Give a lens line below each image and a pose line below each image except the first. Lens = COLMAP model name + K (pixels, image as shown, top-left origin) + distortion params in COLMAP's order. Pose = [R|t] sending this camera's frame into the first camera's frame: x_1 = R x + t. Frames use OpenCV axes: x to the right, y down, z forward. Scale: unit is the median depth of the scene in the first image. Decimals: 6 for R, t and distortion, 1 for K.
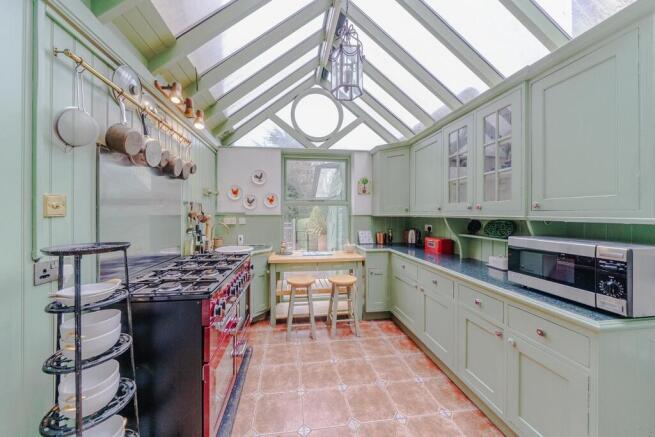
lens RADIAL K [[226.1, 0, 323.1], [0, 226.1, 213.3], [0, 0, 1]] dist [-0.009275, 0.000102]
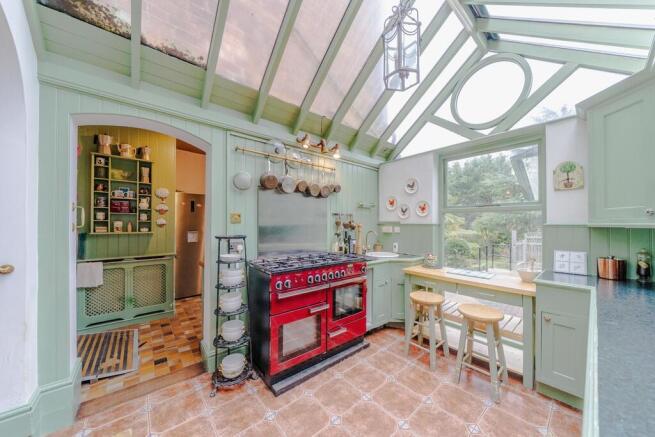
lens RADIAL K [[226.1, 0, 326.0], [0, 226.1, 223.1], [0, 0, 1]] dist [-0.009275, 0.000102]
pose [[0.536823, -0.002714, -0.843690, 0.348425], [-0.001860, 0.999989, -0.004400, 0.008155], [0.843693, 0.003931, 0.536812, 0.158126]]
